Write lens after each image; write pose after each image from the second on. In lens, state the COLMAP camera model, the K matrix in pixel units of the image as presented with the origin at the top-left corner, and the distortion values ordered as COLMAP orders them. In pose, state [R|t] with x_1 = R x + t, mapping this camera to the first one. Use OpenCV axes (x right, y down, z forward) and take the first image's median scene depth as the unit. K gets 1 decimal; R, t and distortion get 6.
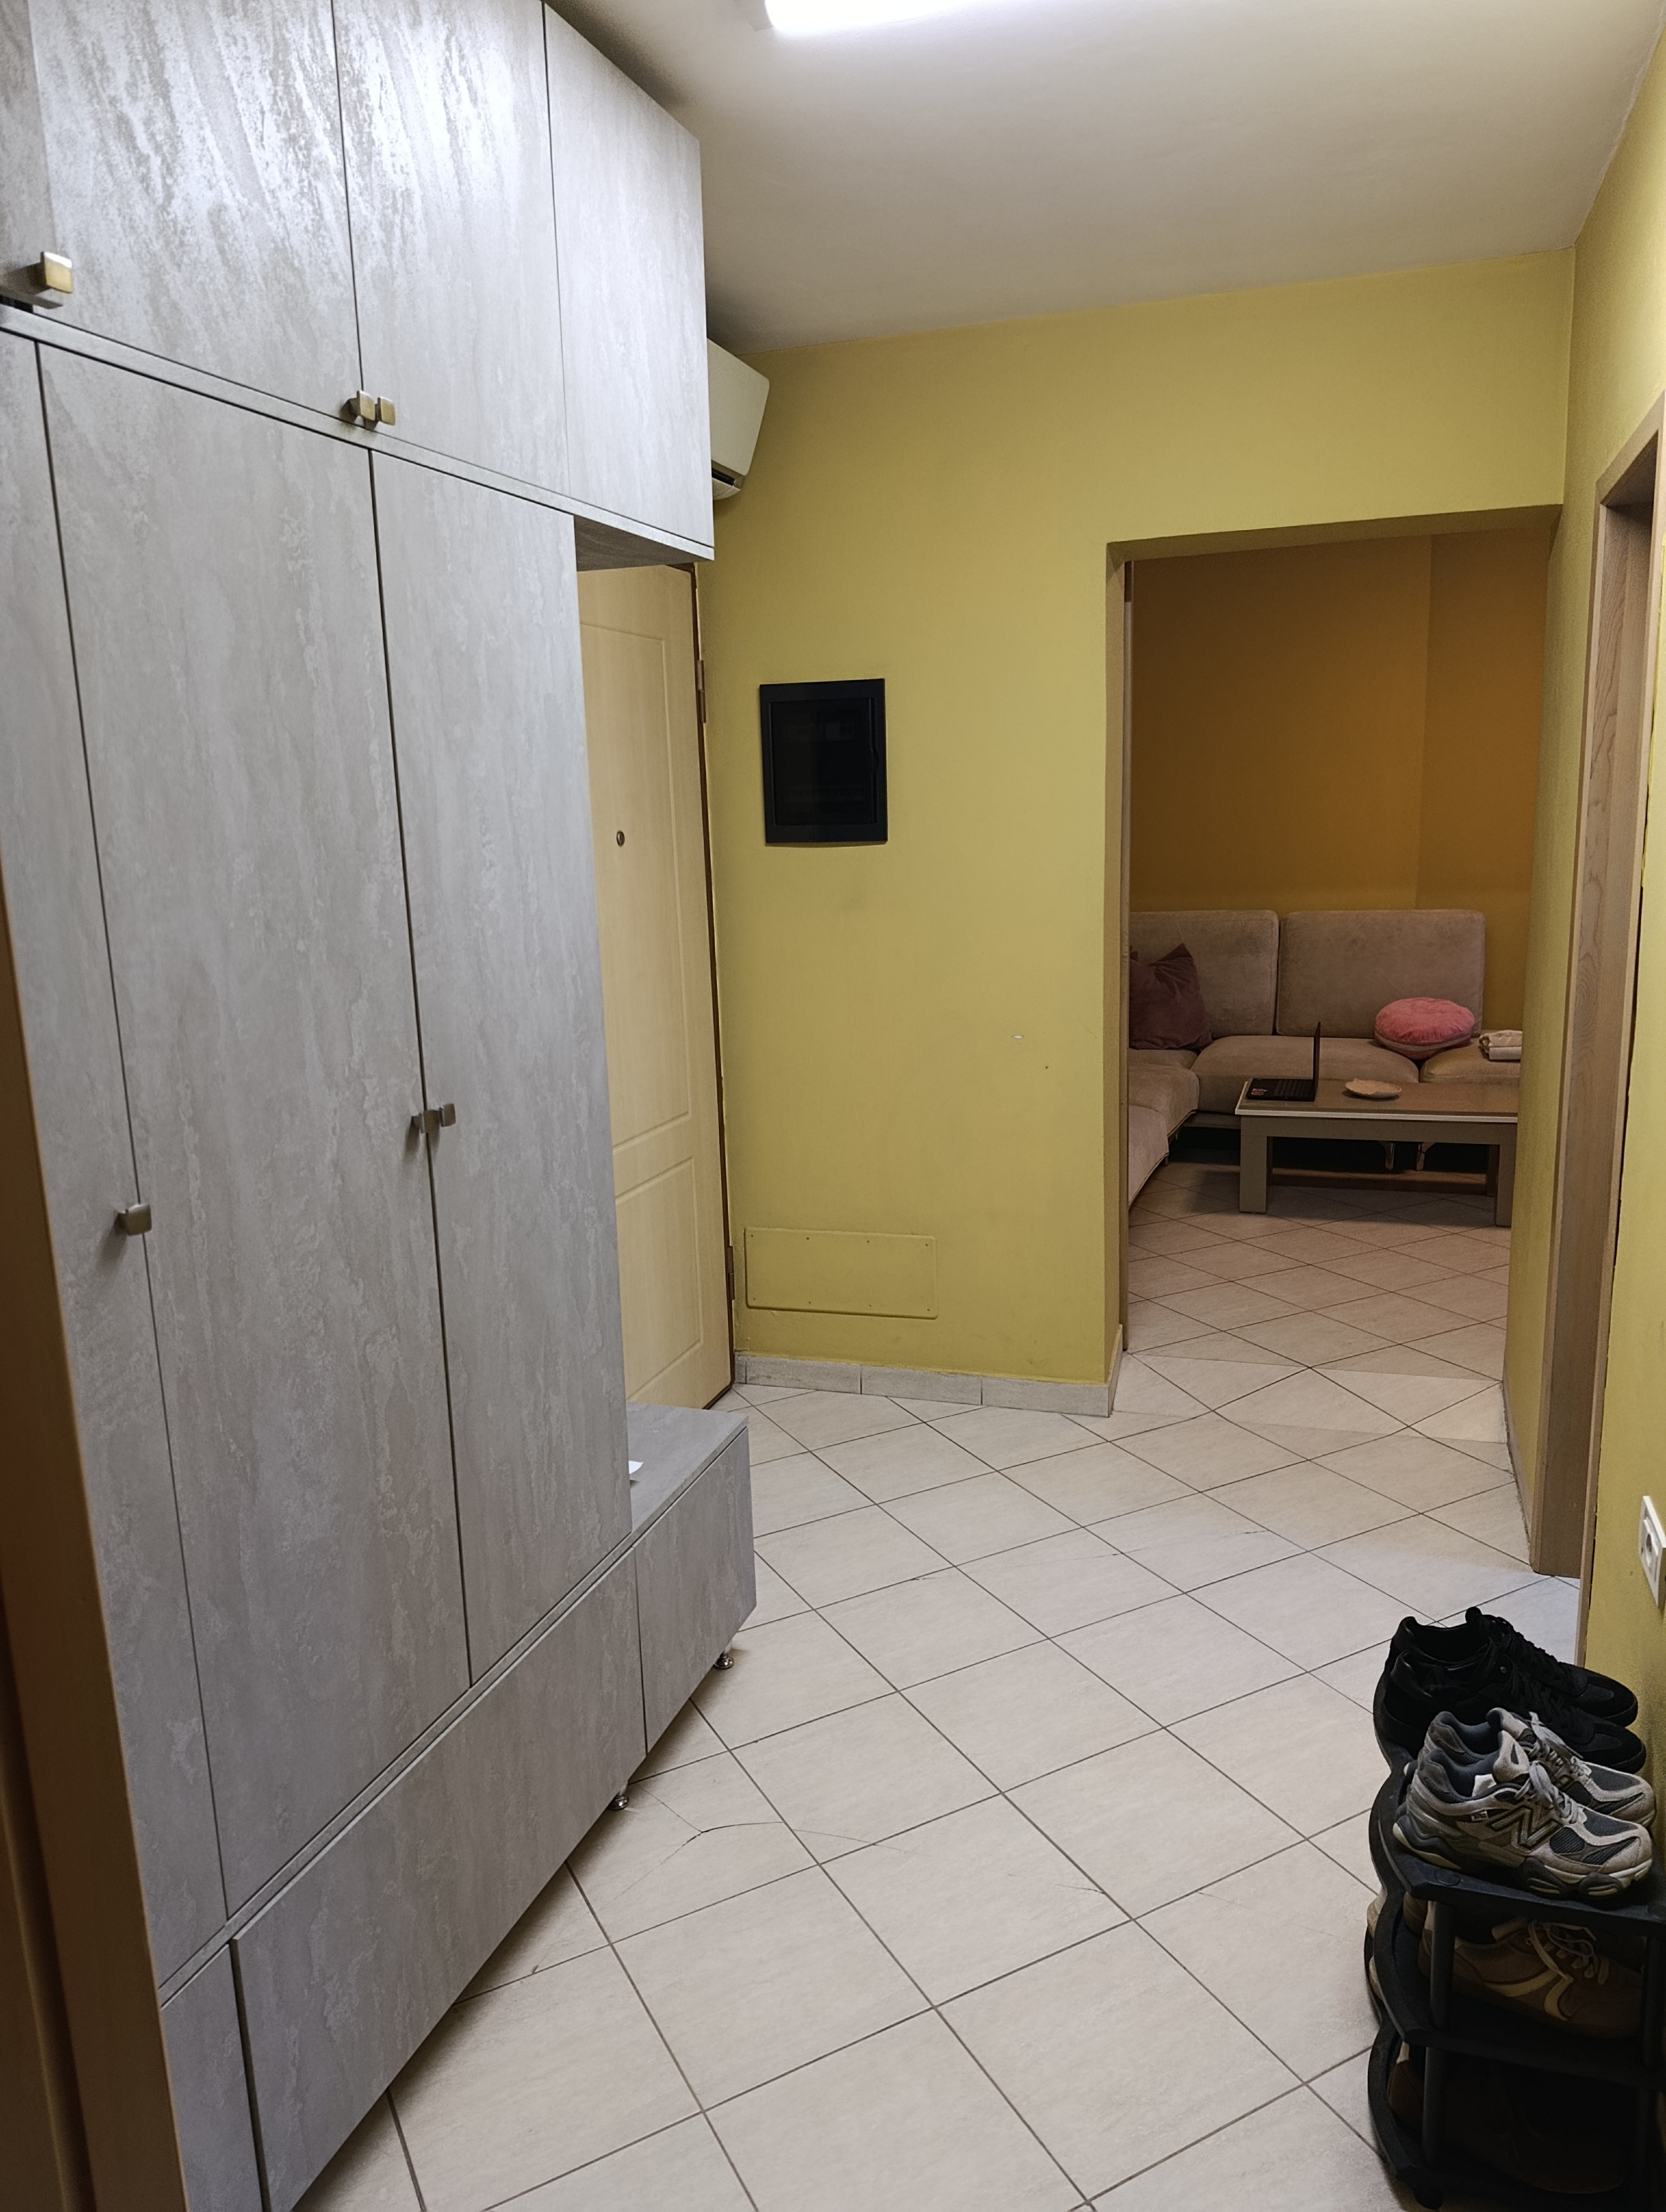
lens RADIAL K [[1522.6, 0, 835.0], [0, 1522.6, 1094.9], [0, 0, 1]] dist [-0.008036, -0.001671]
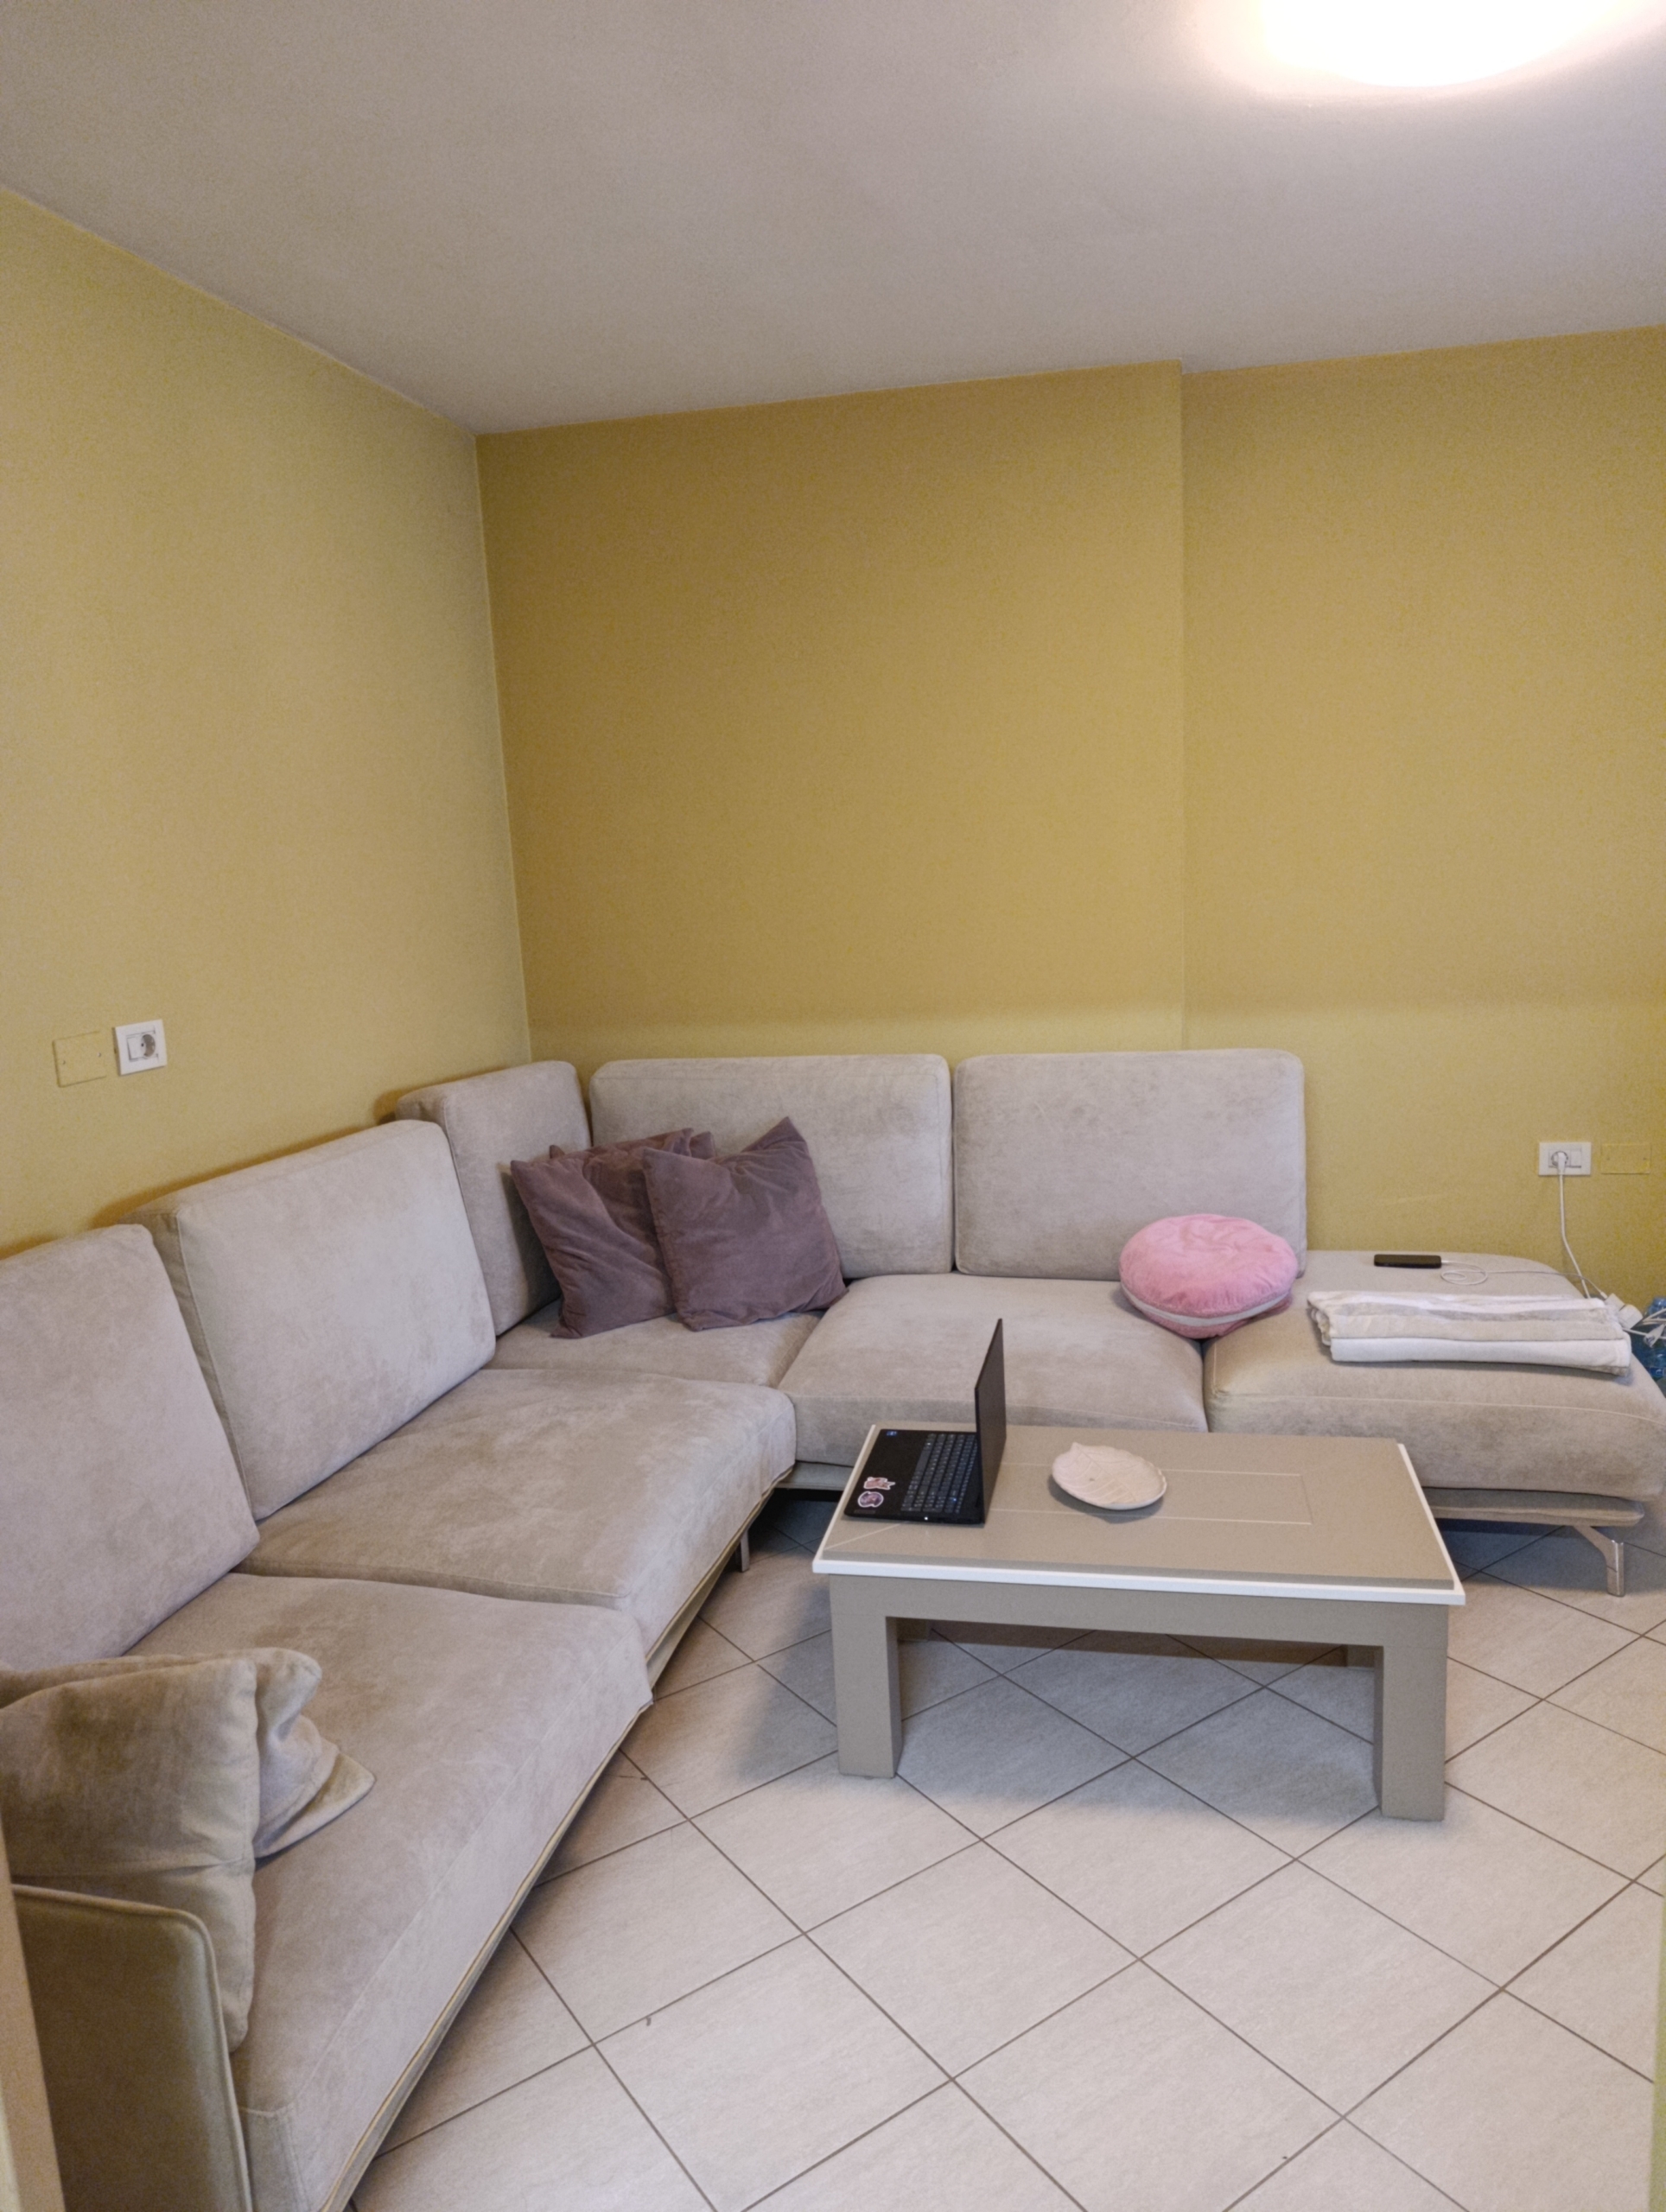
lens RADIAL K [[1522.4, 0, 831.0], [0, 1522.4, 1113.0], [0, 0, 1]] dist [-0.008036, -0.001671]
pose [[0.991131, -0.046578, 0.124456, 0.185105], [0.047892, 0.998824, -0.007579, -0.101580], [-0.123957, 0.013472, 0.992196, 0.466270]]
